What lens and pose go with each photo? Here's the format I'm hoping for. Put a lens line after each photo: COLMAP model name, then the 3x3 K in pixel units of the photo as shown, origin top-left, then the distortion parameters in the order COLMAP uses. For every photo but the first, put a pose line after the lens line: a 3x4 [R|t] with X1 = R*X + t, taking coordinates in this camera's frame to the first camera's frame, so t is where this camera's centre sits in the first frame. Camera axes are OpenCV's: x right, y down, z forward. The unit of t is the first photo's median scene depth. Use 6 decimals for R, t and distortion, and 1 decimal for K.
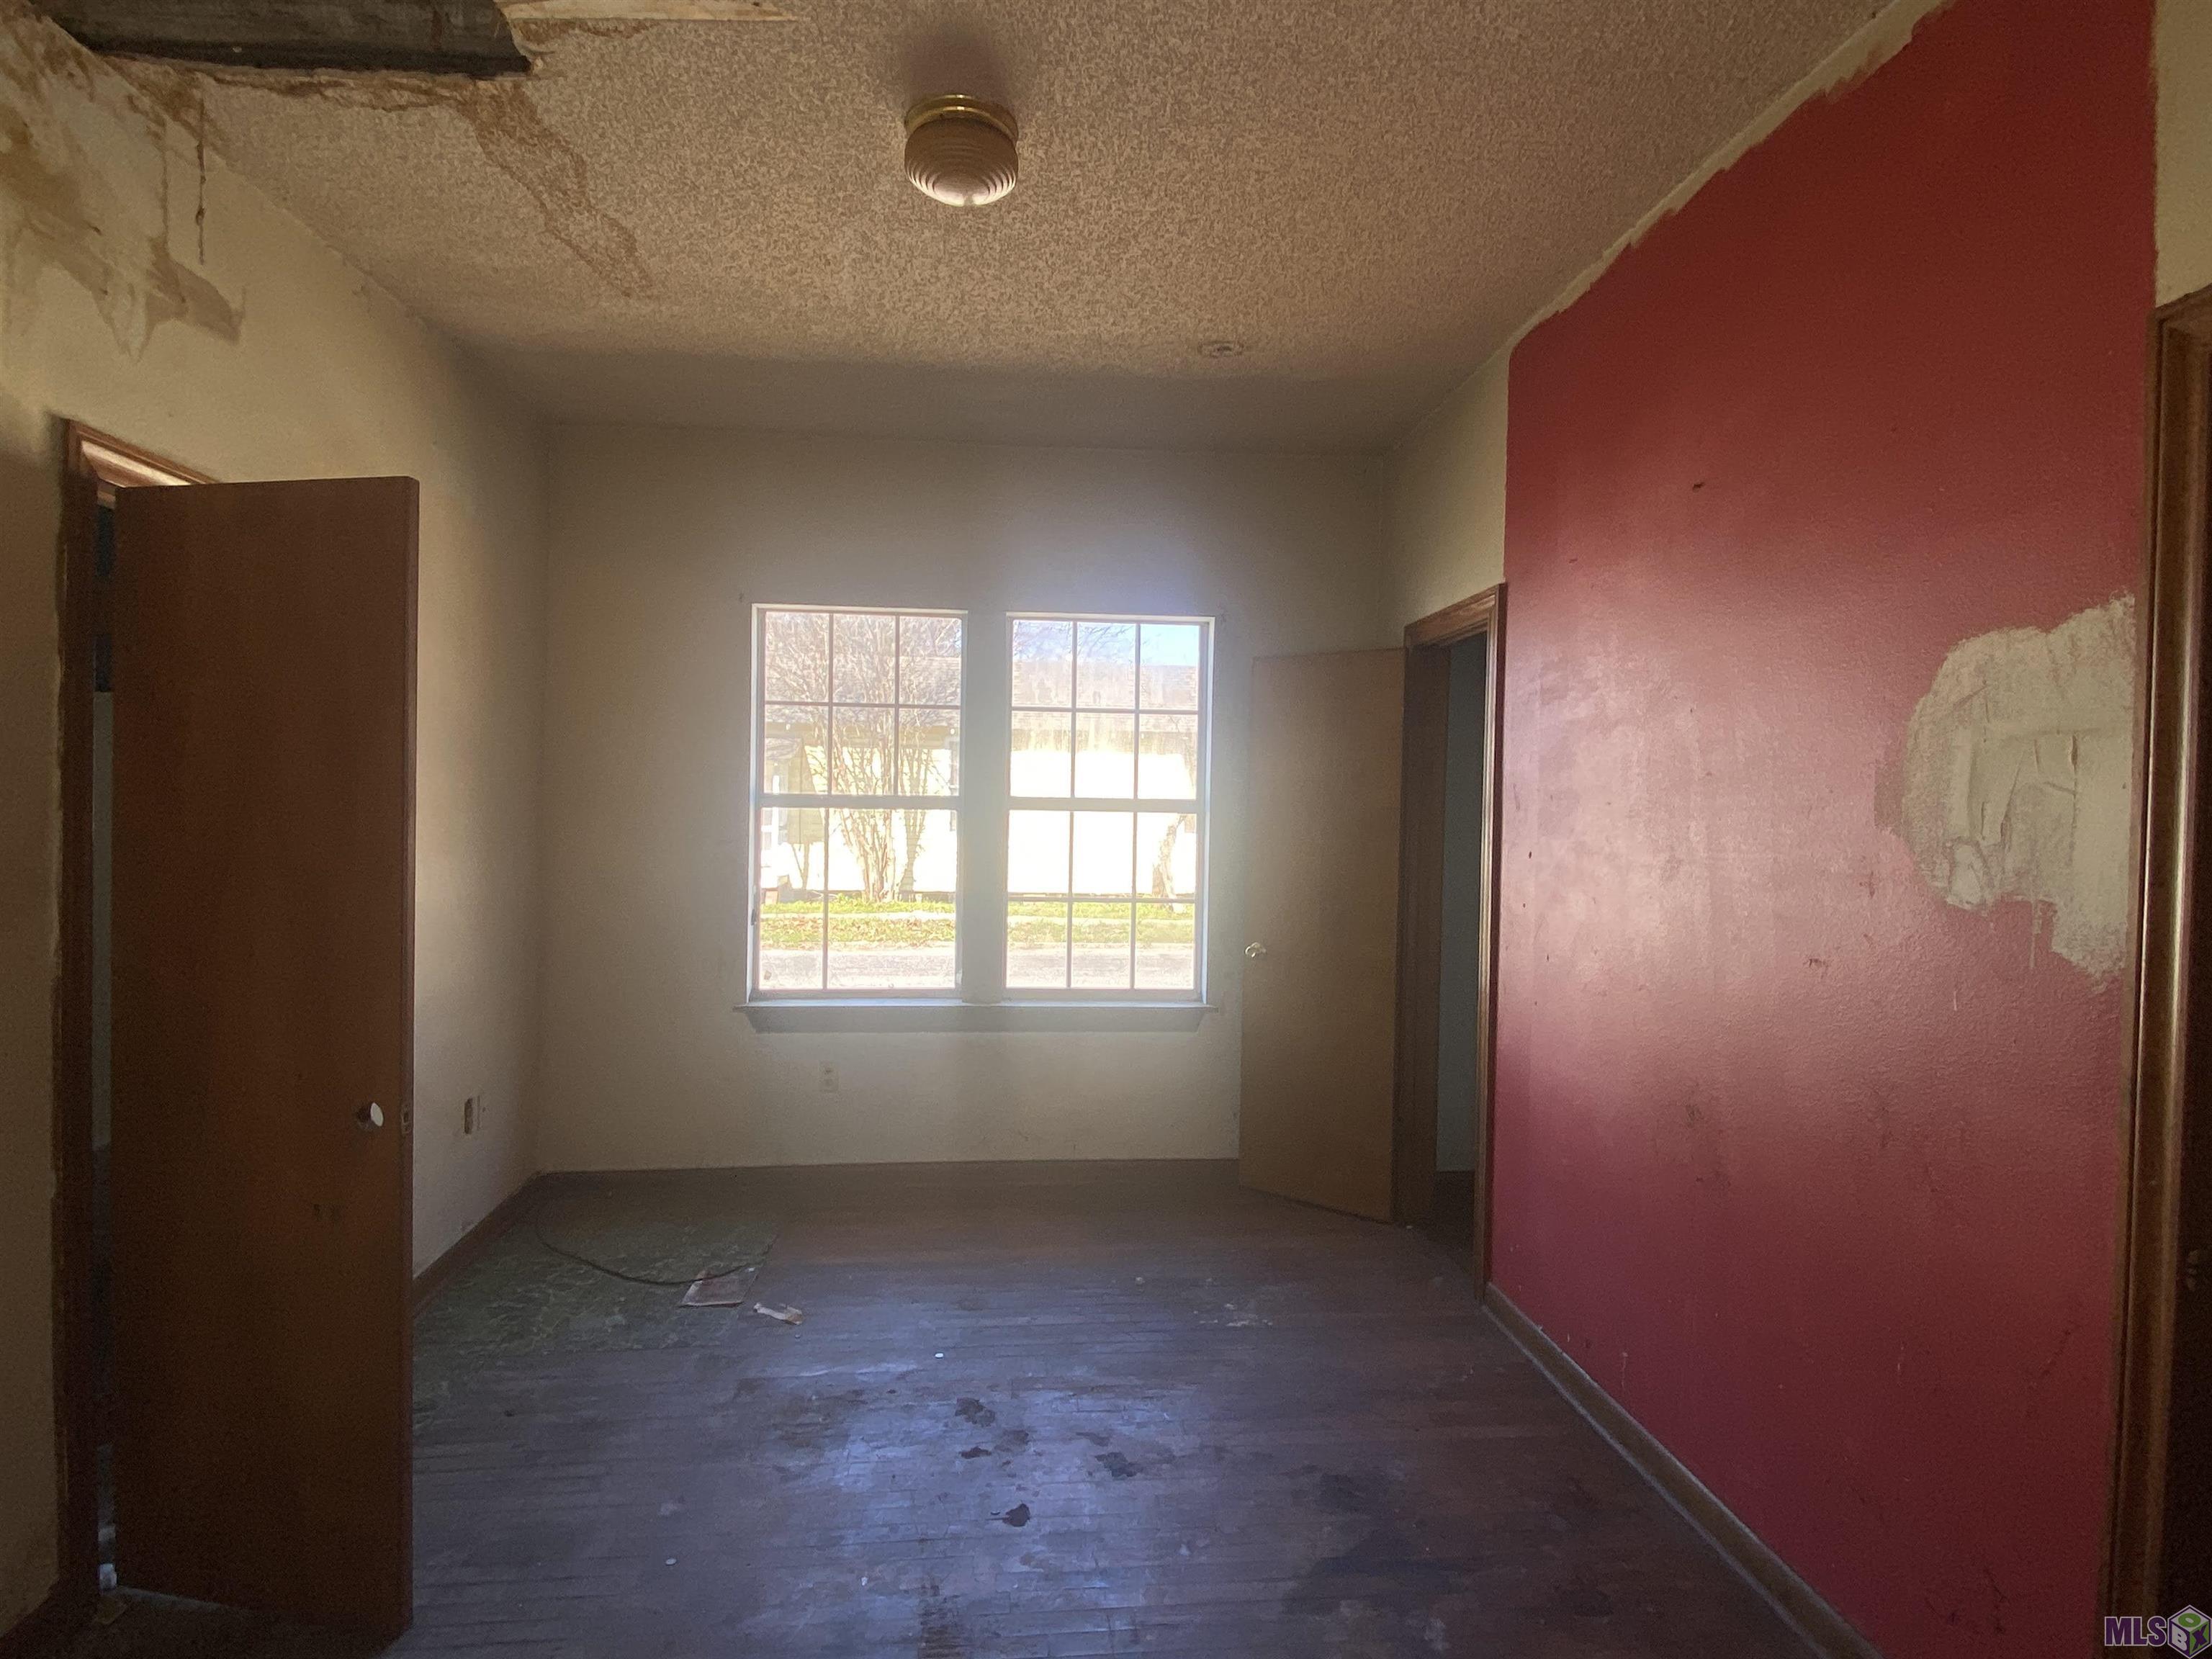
lens RADIAL K [[1188.2, 0, 1108.6], [0, 1188.2, 833.1], [0, 0, 1]] dist [0.026330, -0.015526]
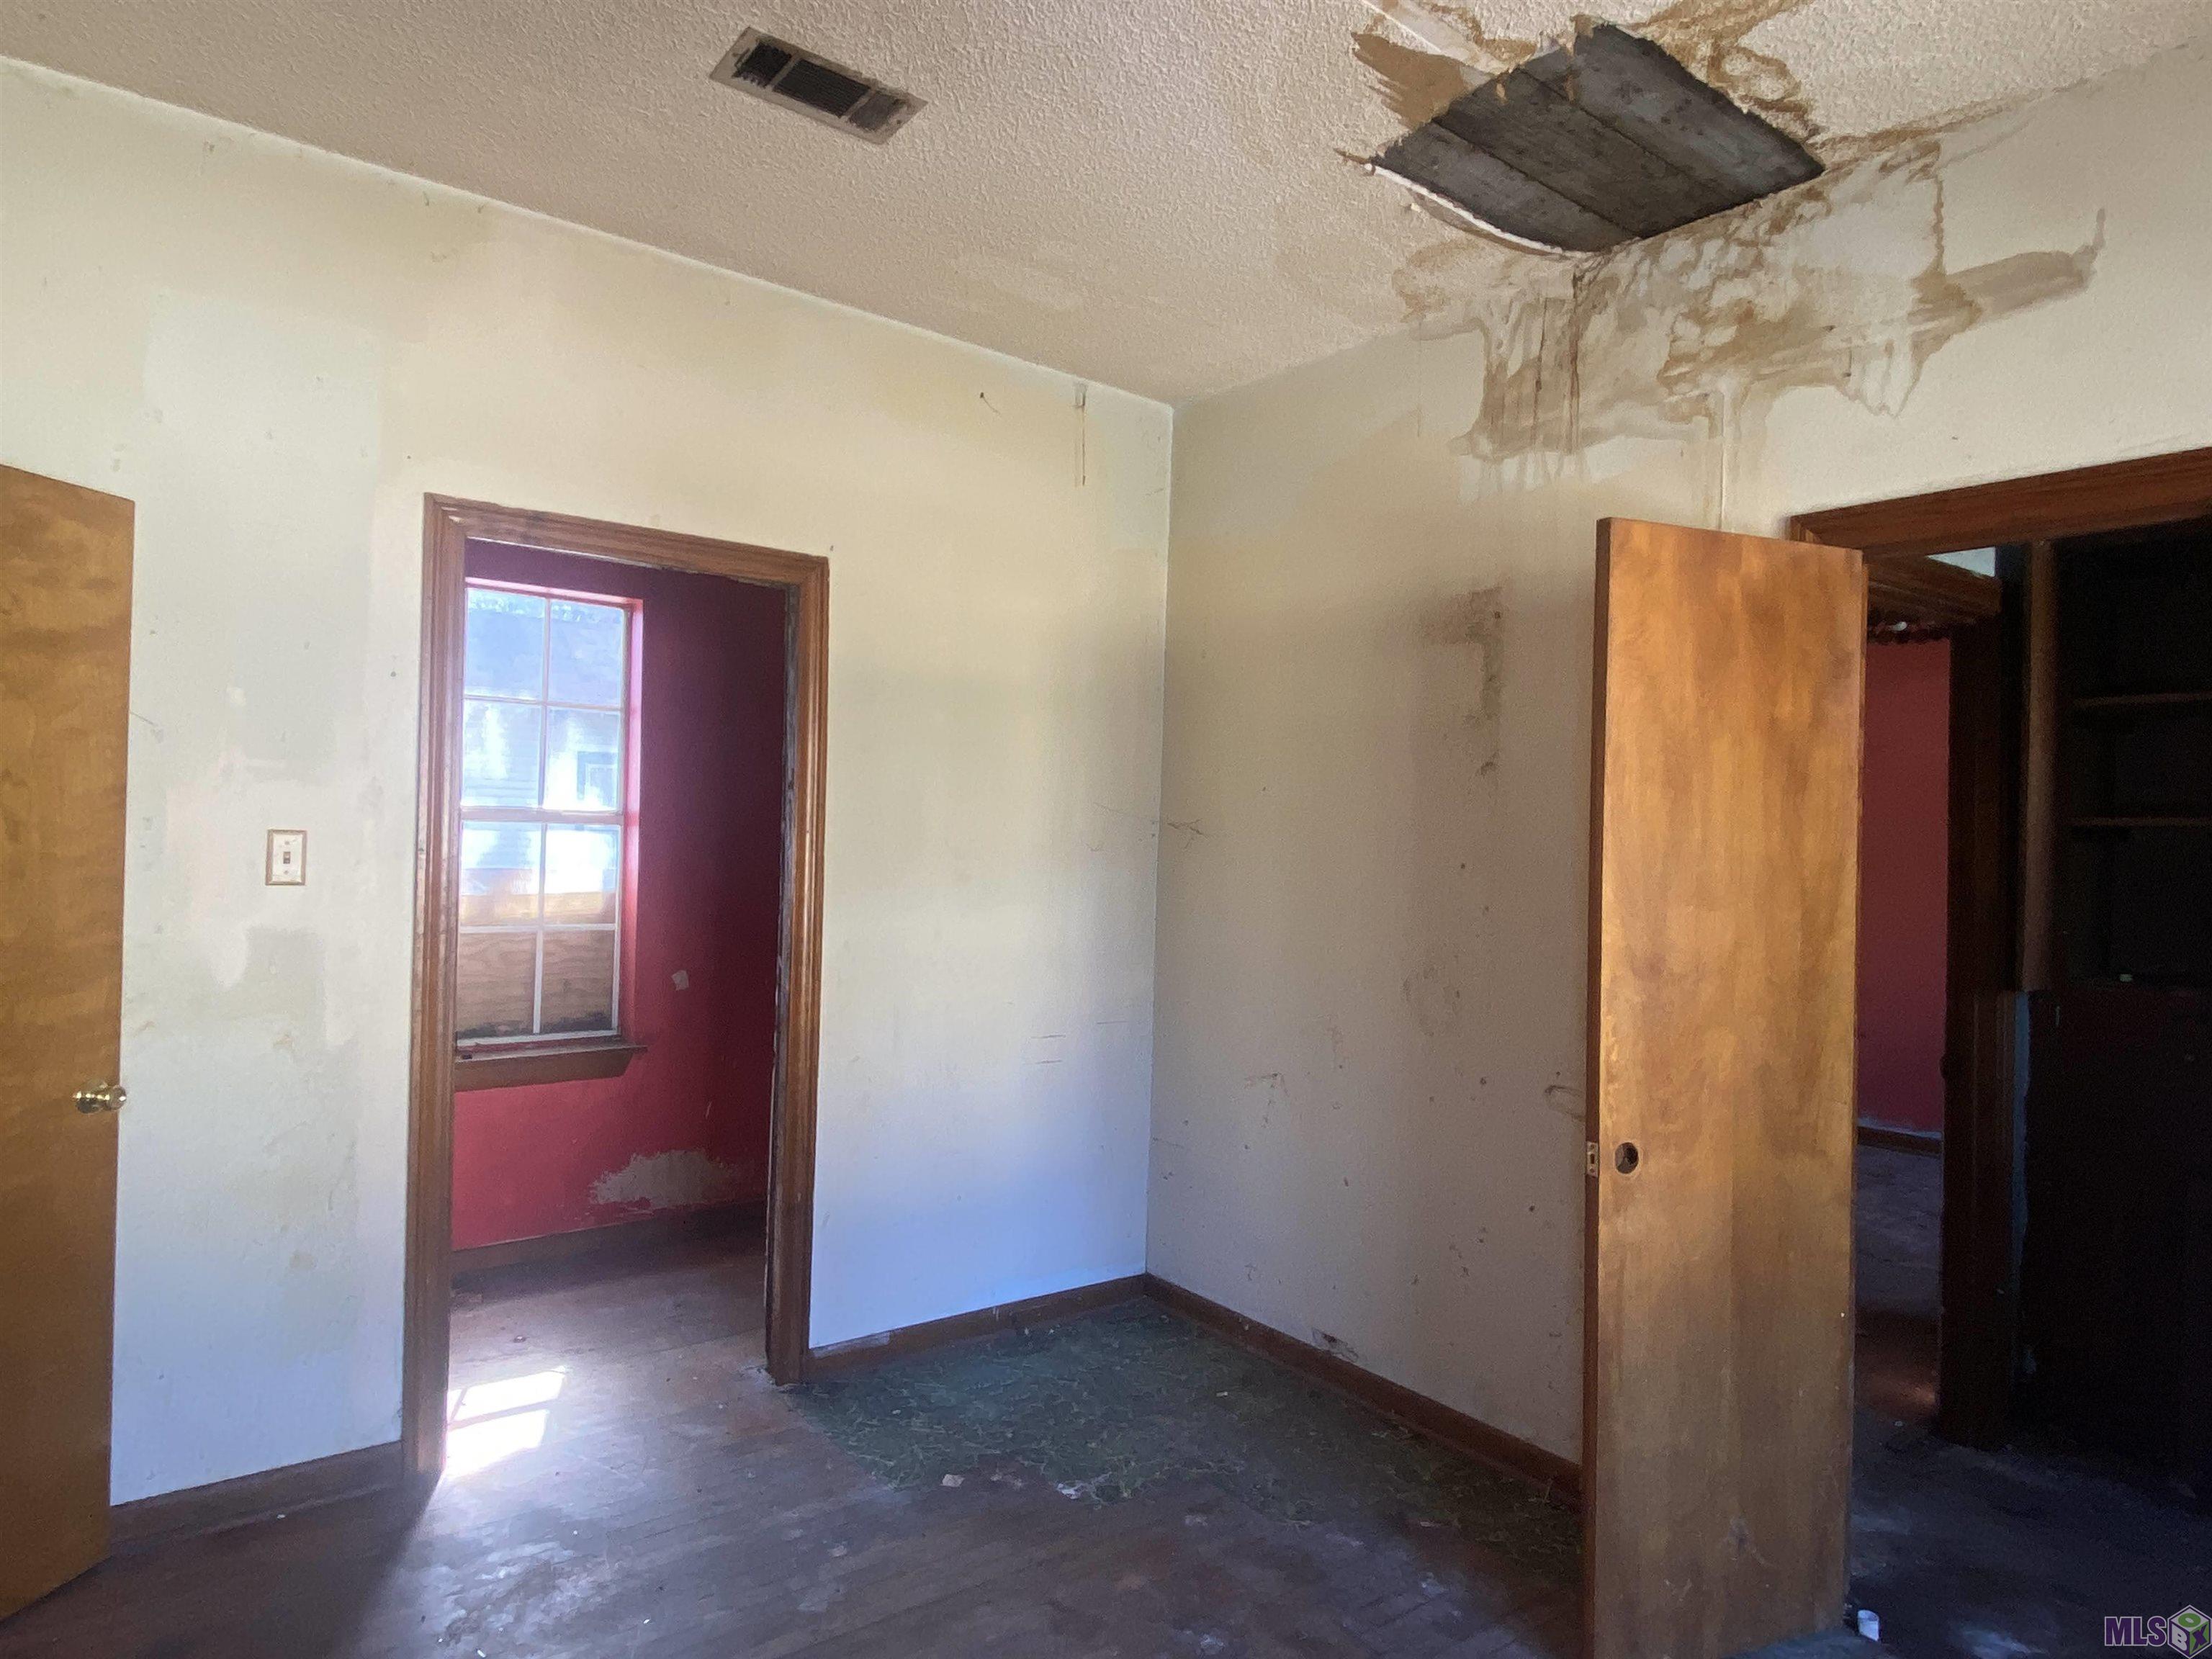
lens RADIAL K [[1336.1, 0, 1106.4], [0, 1336.1, 816.0], [0, 0, 1]] dist [0.021214, -0.014624]
pose [[-0.836498, -0.042558, -0.546314, 0.337627], [-0.049617, 0.998767, -0.001832, -0.024520], [0.545718, 0.025574, -0.837578, 1.597168]]
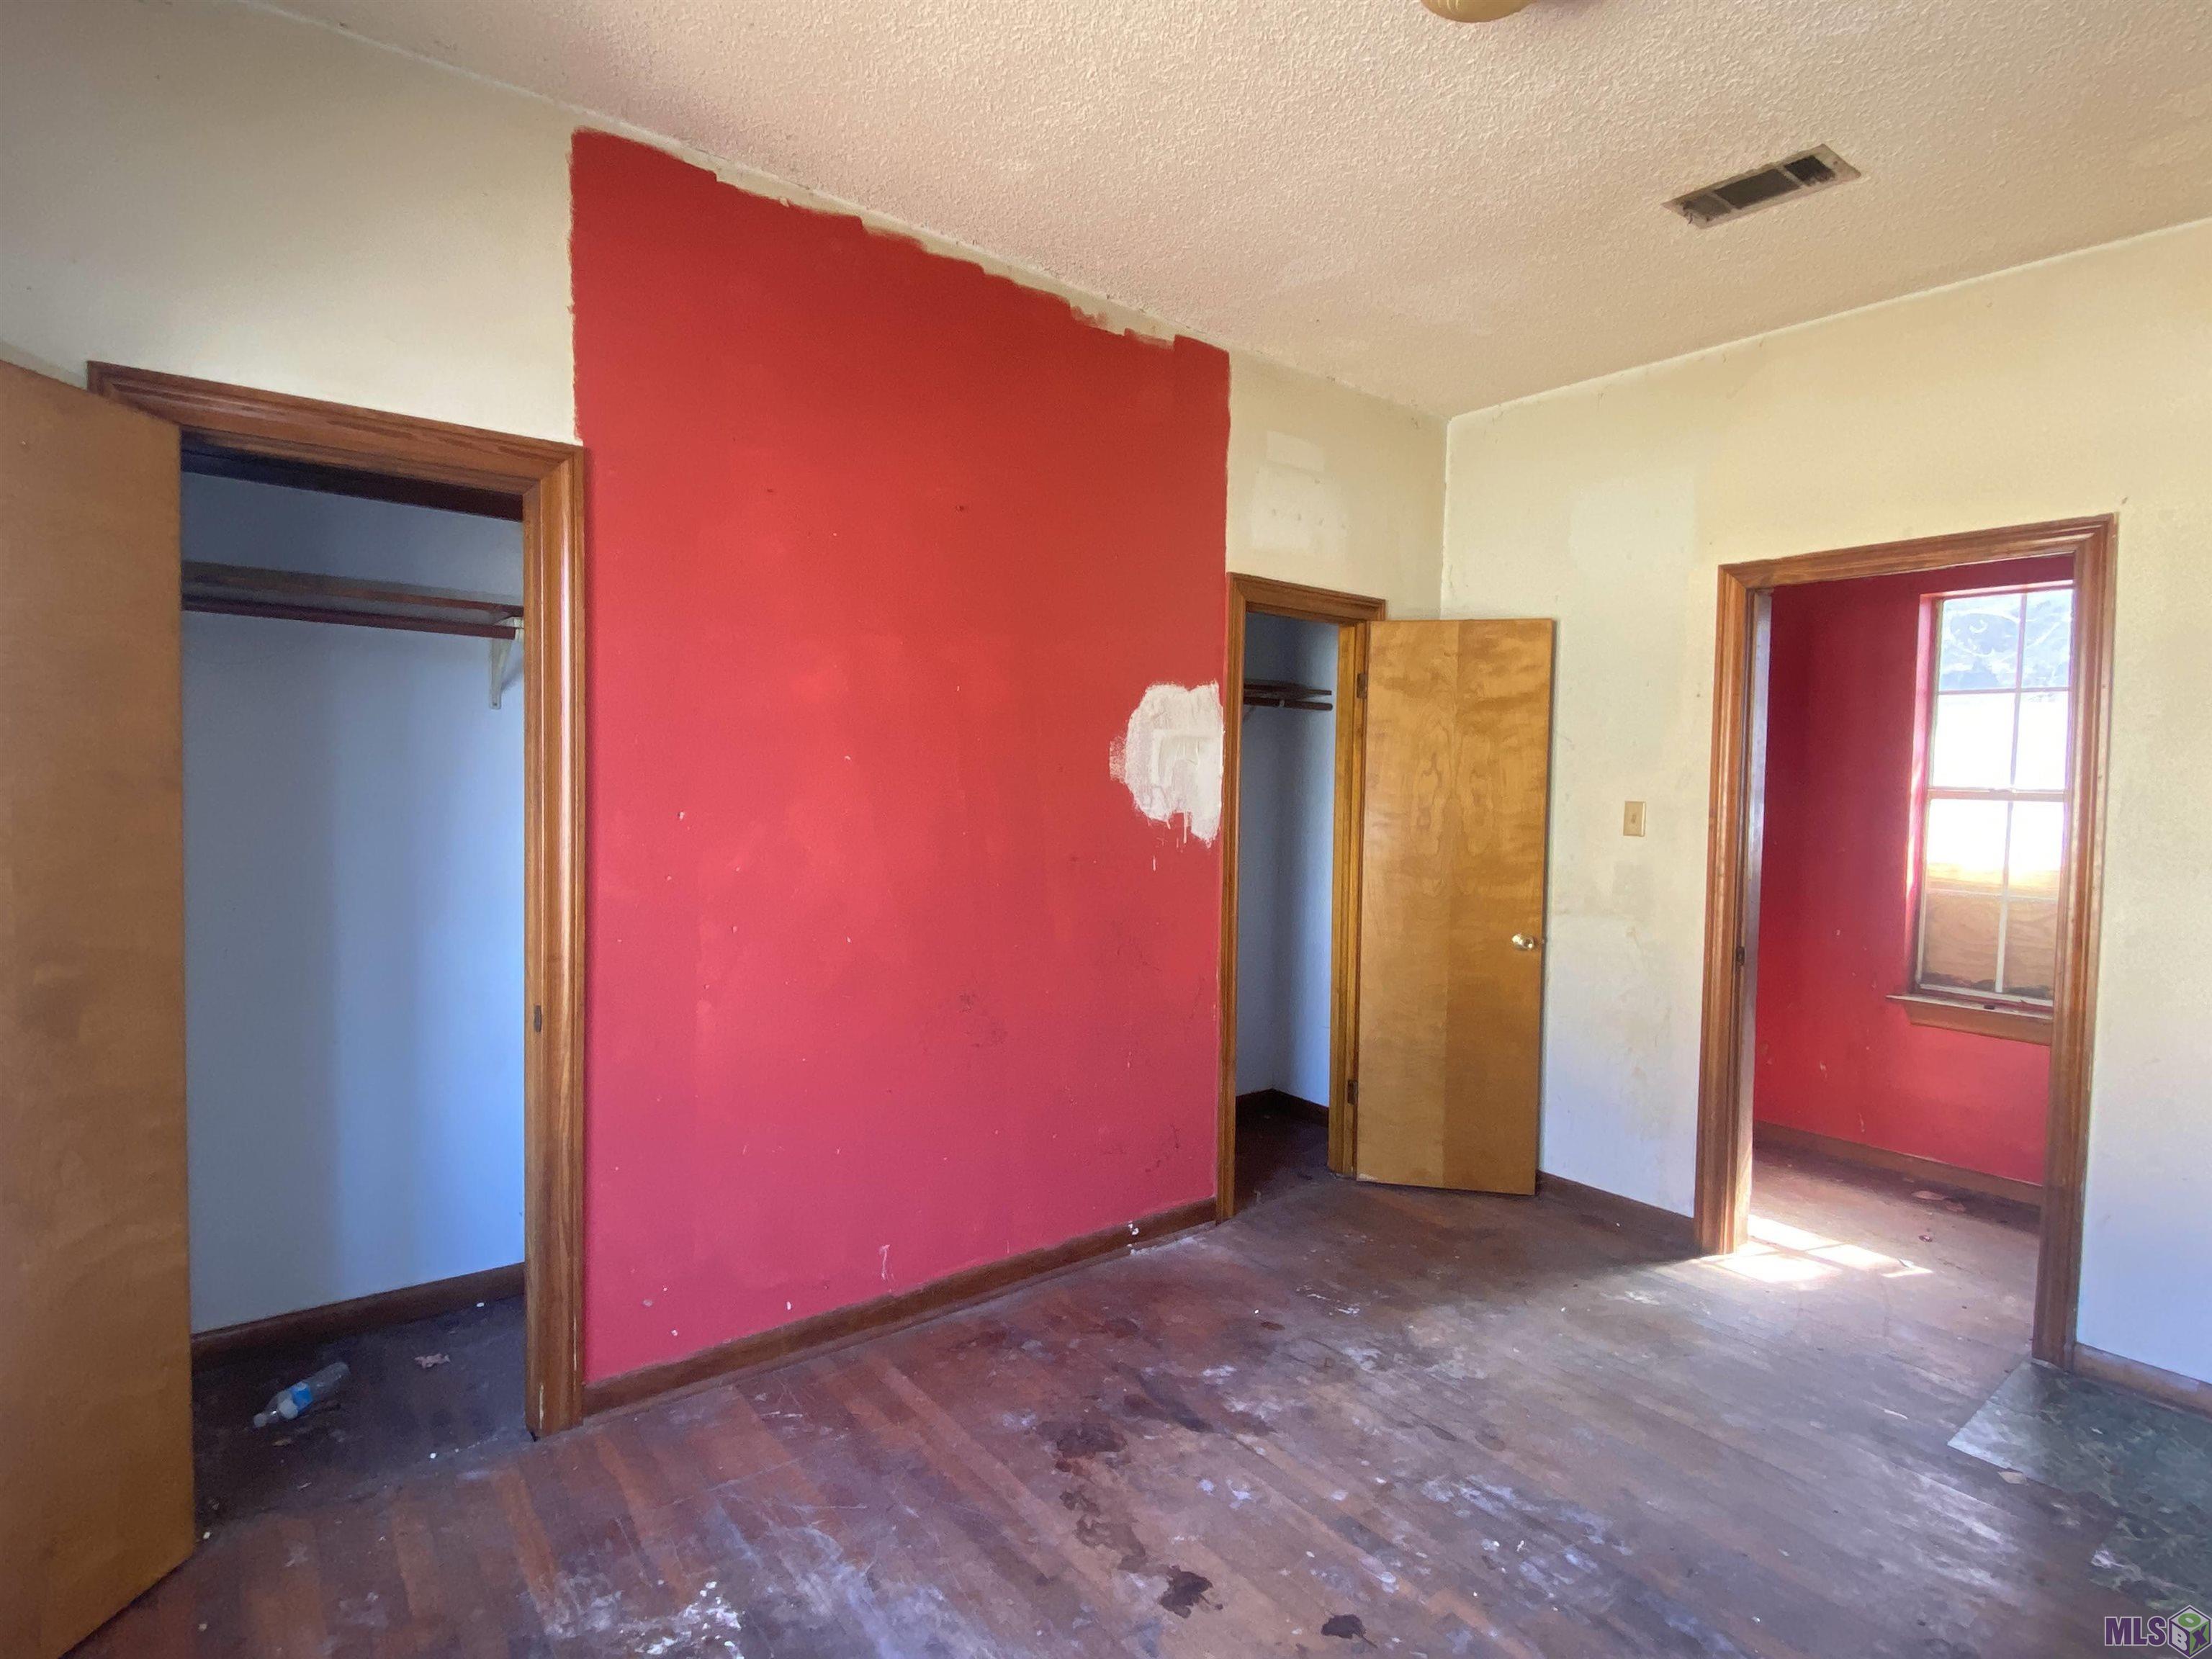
lens RADIAL K [[1132.5, 0, 1112.8], [0, 1132.5, 830.5], [0, 0, 1]] dist [-0.003500, -0.002424]
pose [[-0.553025, -0.064582, 0.830658, -0.664368], [-0.012387, 0.997518, 0.069308, -0.040179], [-0.833073, 0.028040, -0.552452, 1.707042]]
